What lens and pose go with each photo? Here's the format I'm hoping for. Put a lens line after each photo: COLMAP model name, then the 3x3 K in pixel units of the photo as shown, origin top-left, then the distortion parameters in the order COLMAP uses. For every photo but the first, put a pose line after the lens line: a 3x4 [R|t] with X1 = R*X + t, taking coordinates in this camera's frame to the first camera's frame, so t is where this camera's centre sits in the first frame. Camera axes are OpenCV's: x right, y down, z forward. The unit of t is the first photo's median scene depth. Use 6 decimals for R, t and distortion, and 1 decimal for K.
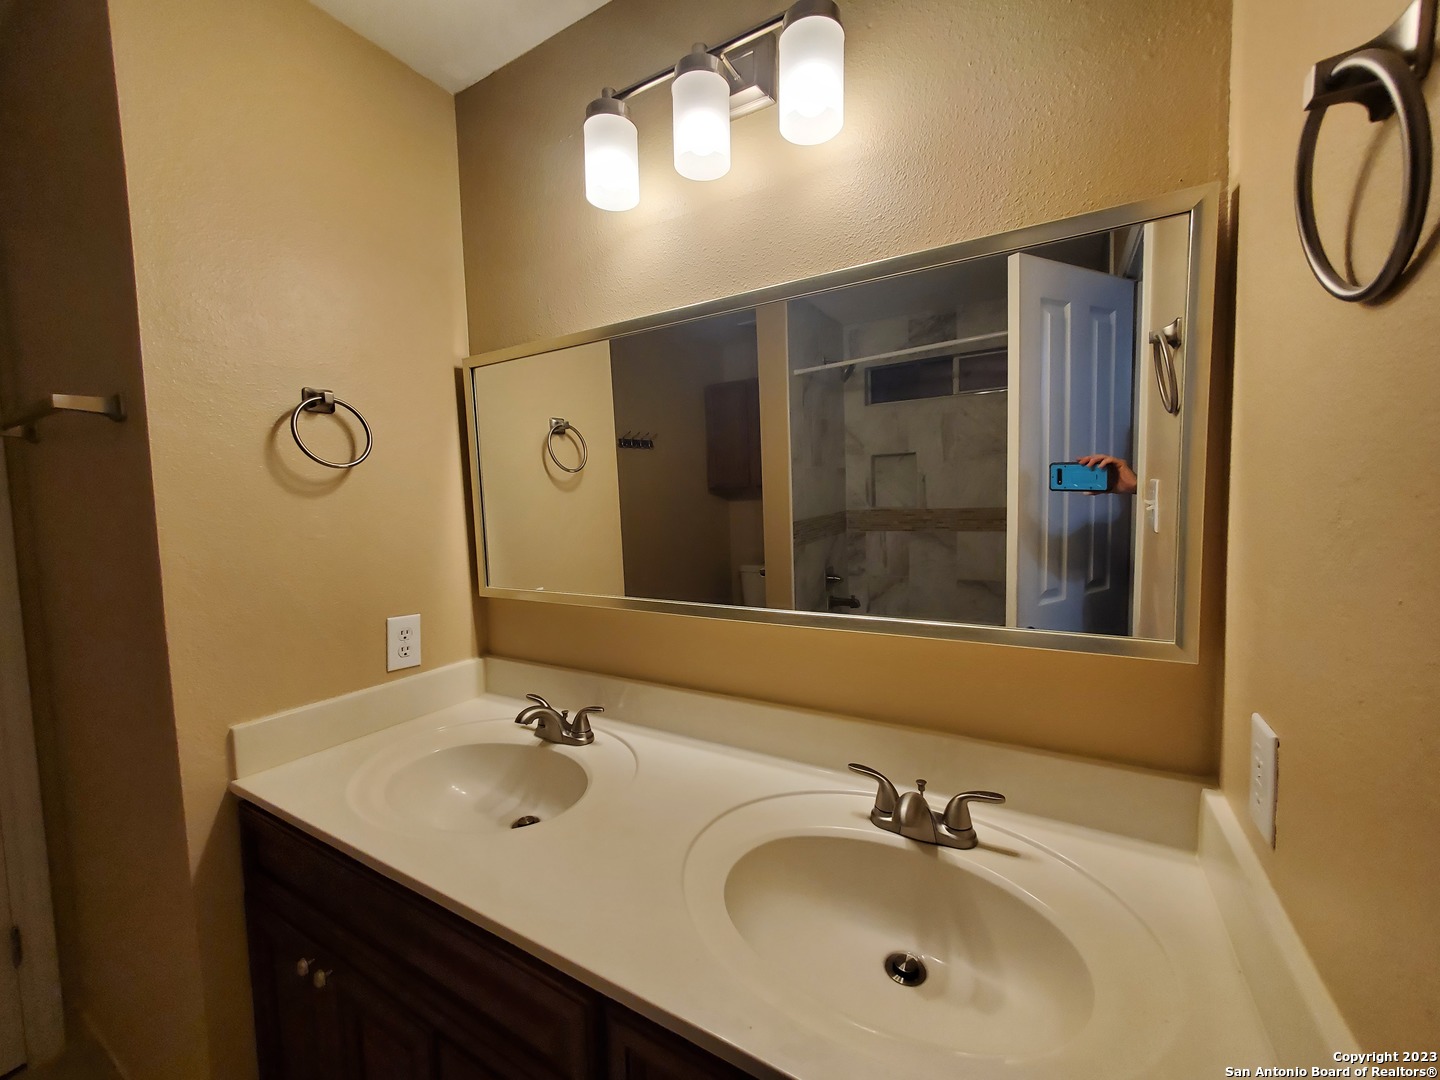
lens RADIAL K [[562.7, 0, 724.1], [0, 562.7, 538.2], [0, 0, 1]] dist [-0.000630, -0.000034]
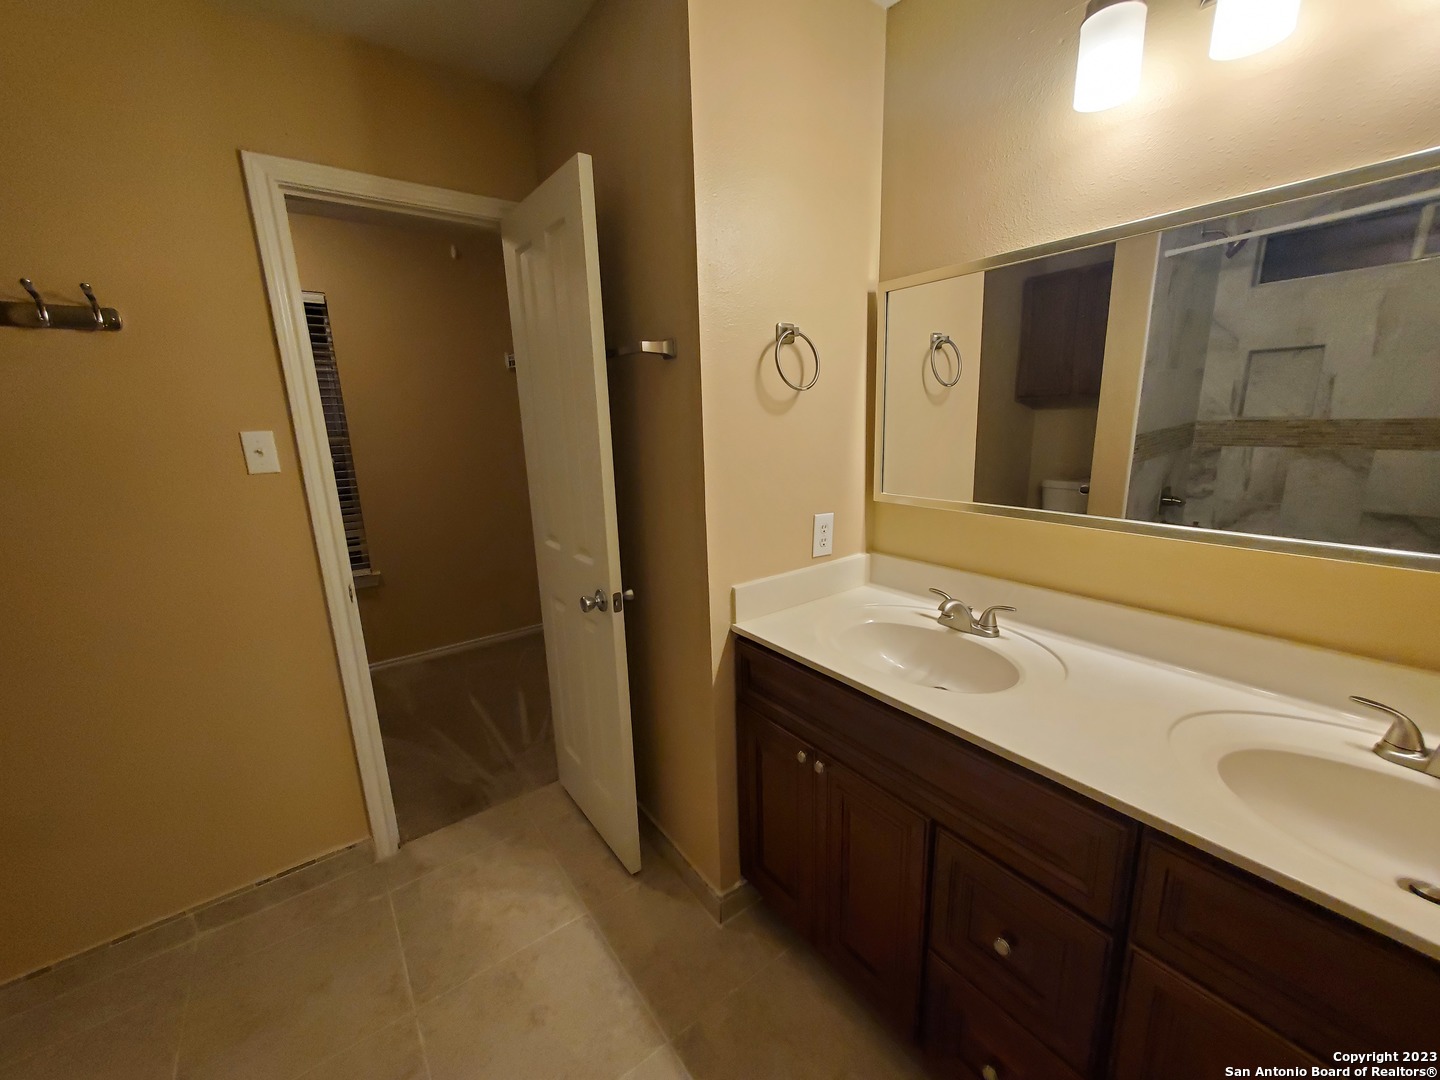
lens RADIAL K [[562.7, 0, 724.1], [0, 562.7, 538.2], [0, 0, 1]] dist [-0.000630, -0.000034]
pose [[0.920810, 0.084938, -0.380649, -0.235562], [-0.021080, 0.985409, 0.168892, -0.007662], [0.389441, -0.147493, 0.909165, -0.153000]]
